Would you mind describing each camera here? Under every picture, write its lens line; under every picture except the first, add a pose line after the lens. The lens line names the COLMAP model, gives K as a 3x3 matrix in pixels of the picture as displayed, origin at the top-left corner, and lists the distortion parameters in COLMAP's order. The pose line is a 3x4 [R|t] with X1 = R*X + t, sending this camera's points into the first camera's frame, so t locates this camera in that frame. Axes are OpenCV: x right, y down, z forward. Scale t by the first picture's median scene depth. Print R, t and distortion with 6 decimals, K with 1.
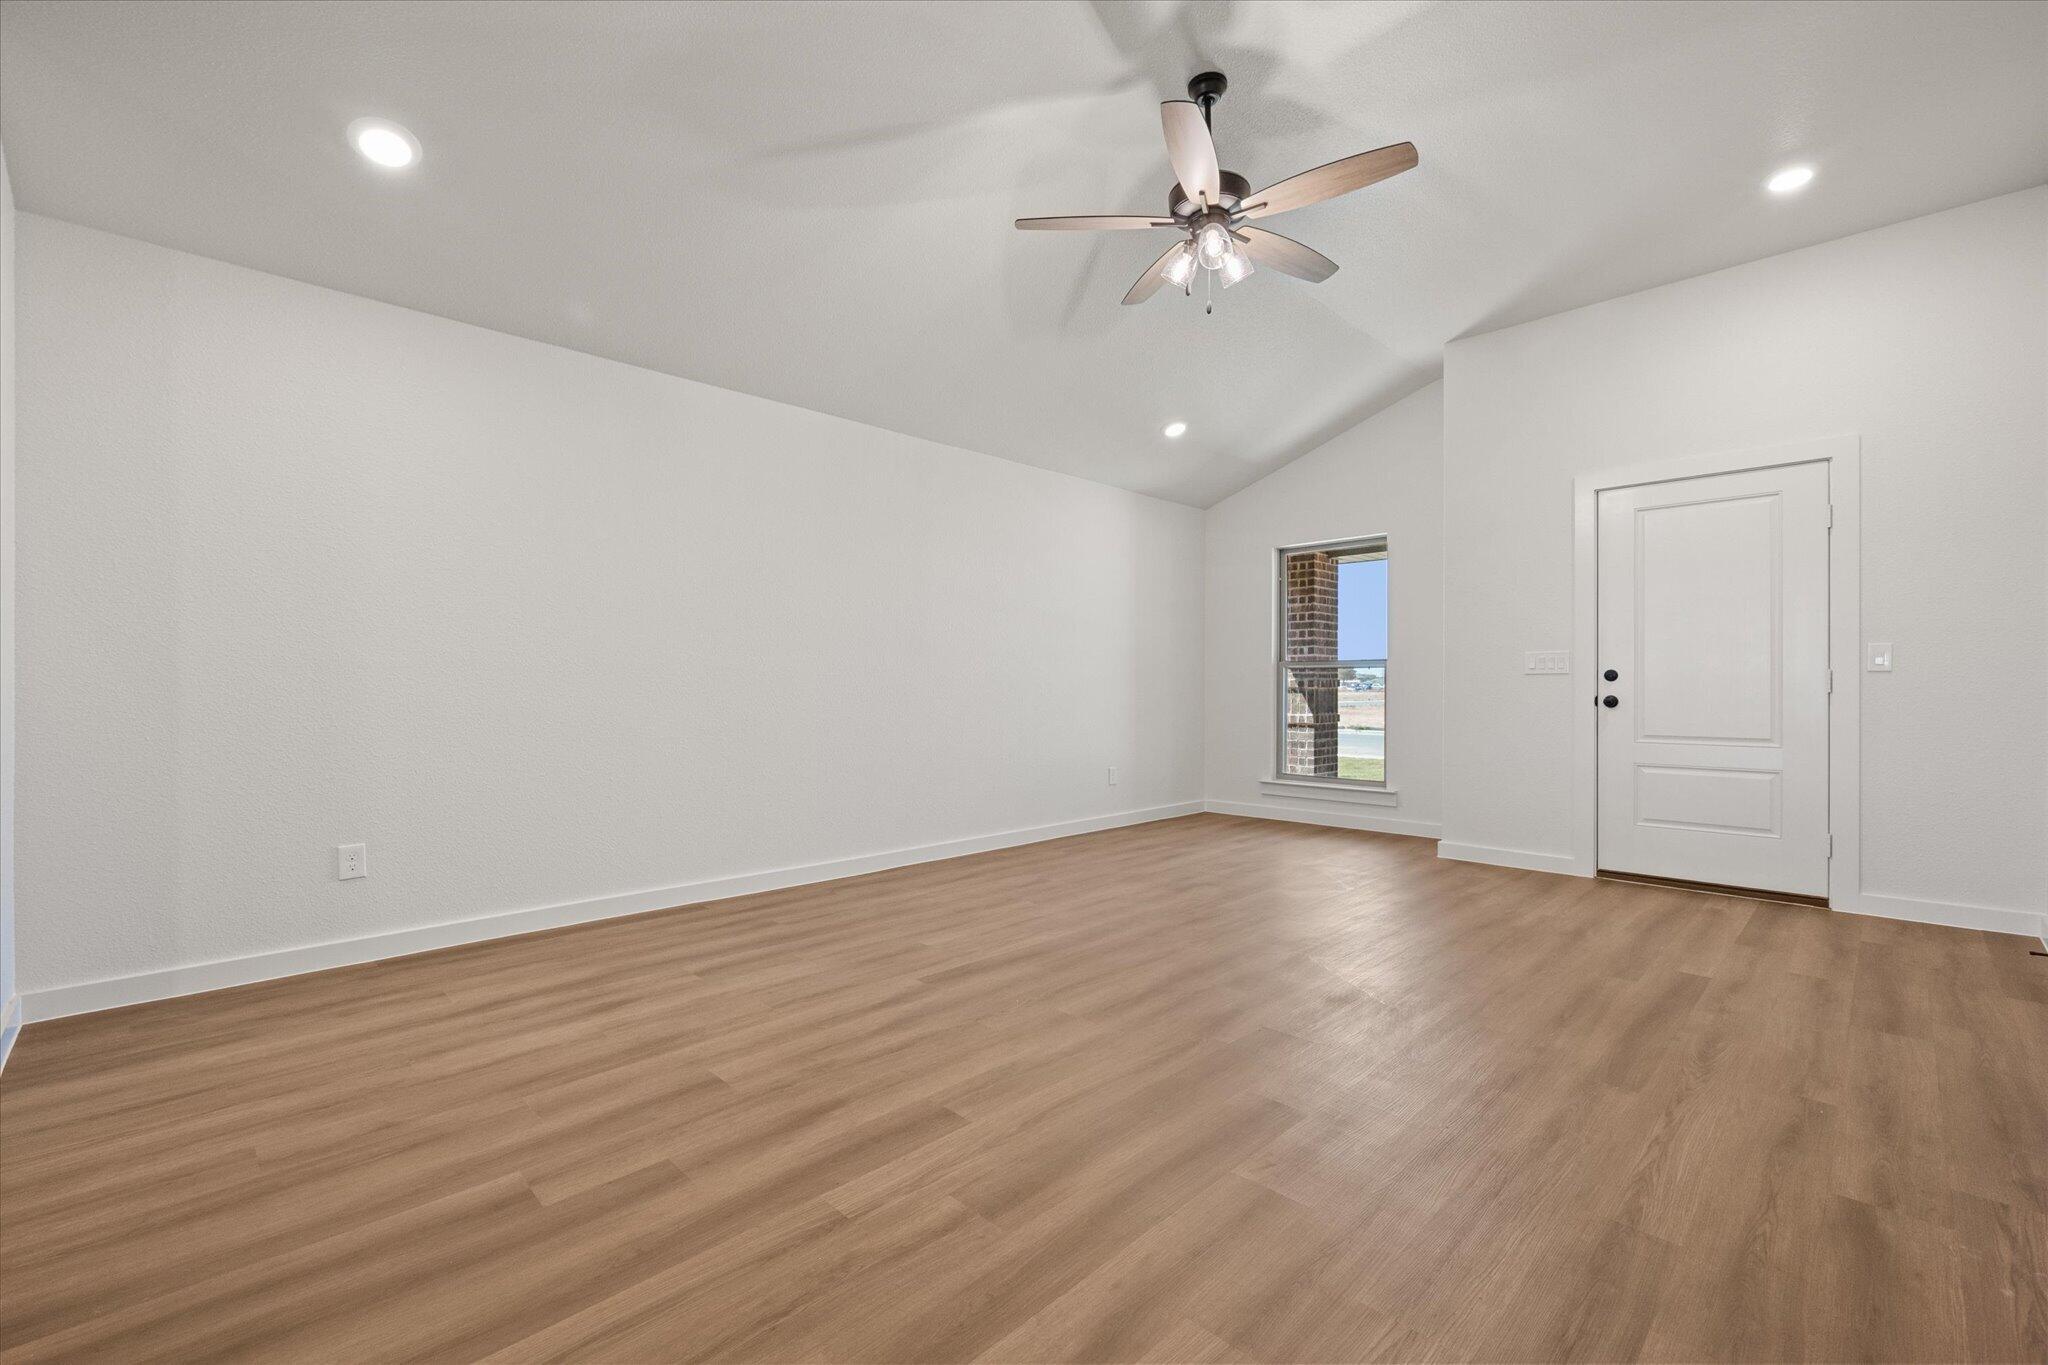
lens RADIAL K [[872.8, 0, 1014.0], [0, 872.8, 688.7], [0, 0, 1]] dist [-0.000244, -0.000511]
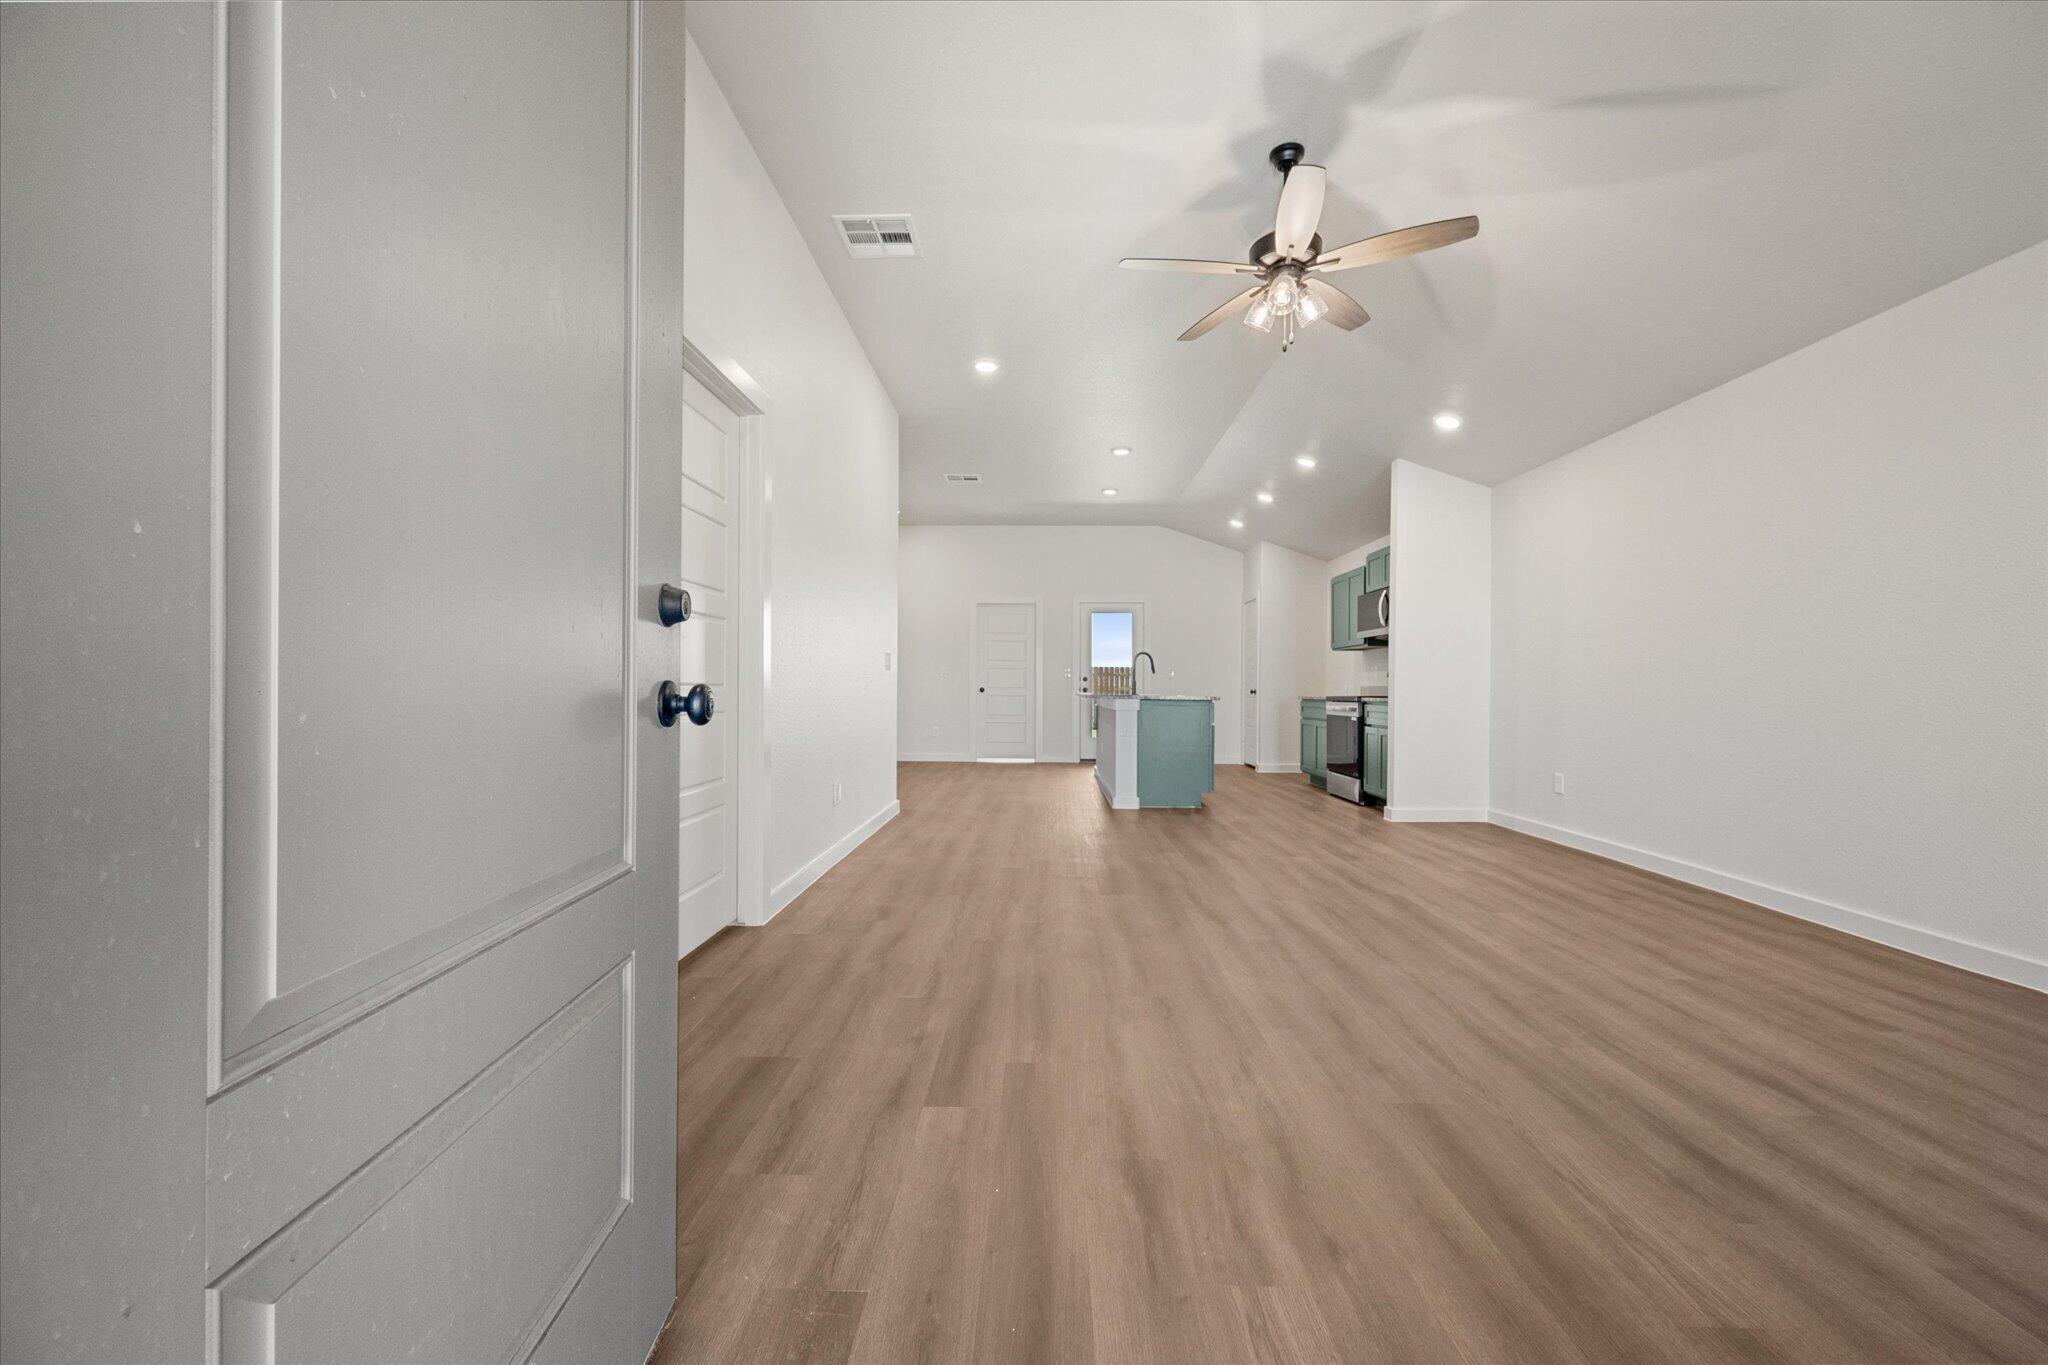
lens RADIAL K [[810.7, 0, 1020.2], [0, 810.7, 683.4], [0, 0, 1]] dist [-0.000714, 0.001281]
pose [[-0.725647, -0.009622, -0.688000, 1.122151], [-0.008775, 0.999950, -0.004729, 0.016370], [0.688012, 0.002605, -0.725695, 1.431251]]
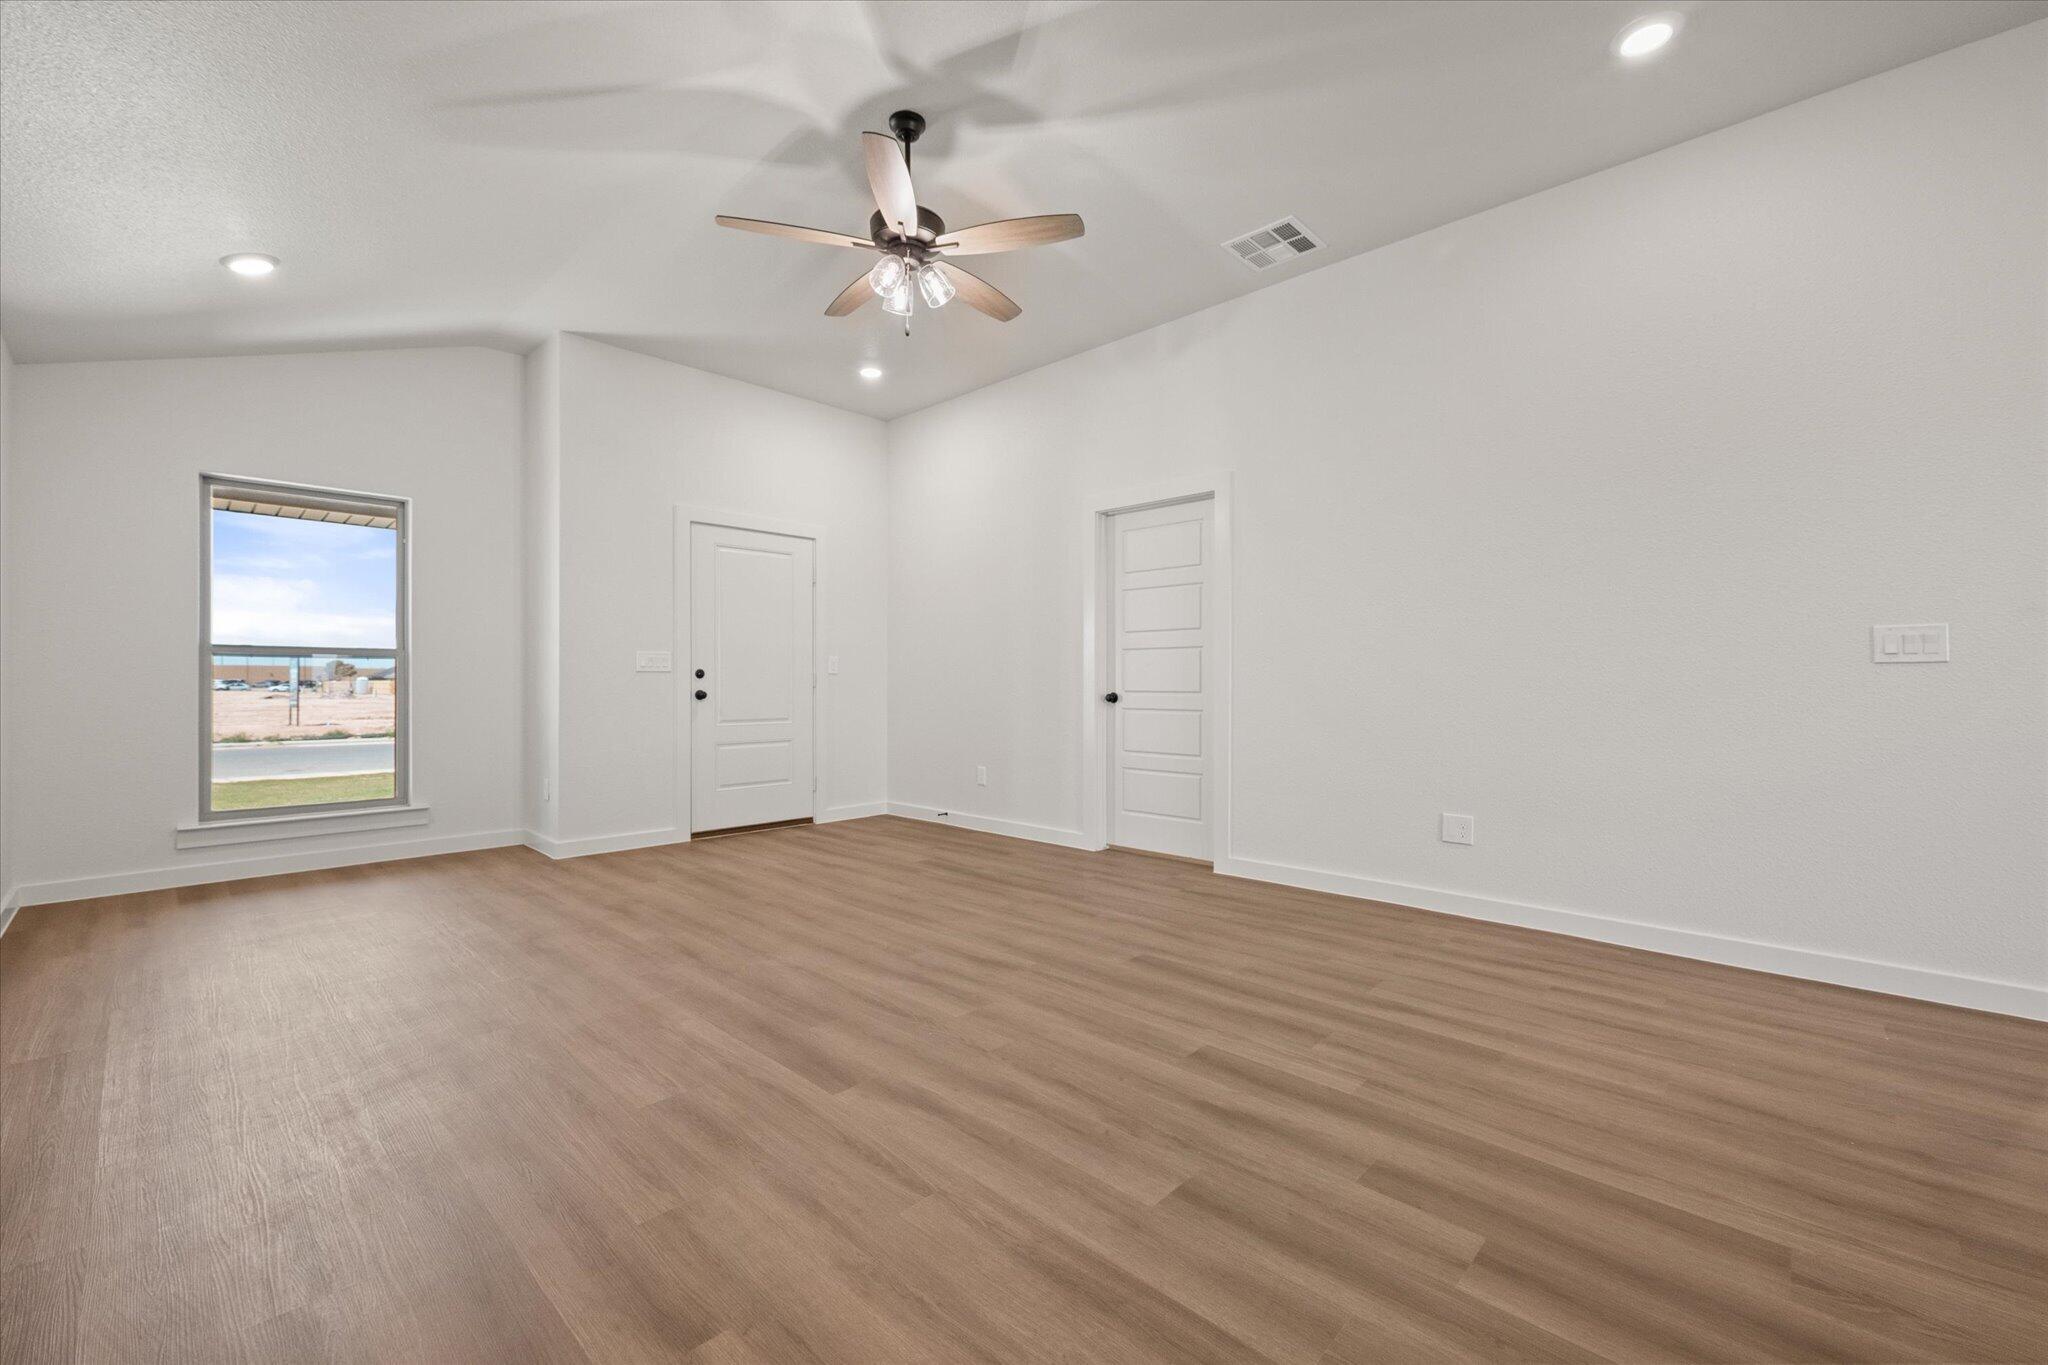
lens RADIAL K [[836.8, 0, 1048.2], [0, 836.8, 689.3], [0, 0, 1]] dist [-0.003254, -0.000901]
pose [[-0.050646, -0.005821, 0.998700, -0.760224], [0.000820, 0.999982, 0.005870, -0.000566], [-0.998716, 0.001117, -0.050640, 0.818182]]
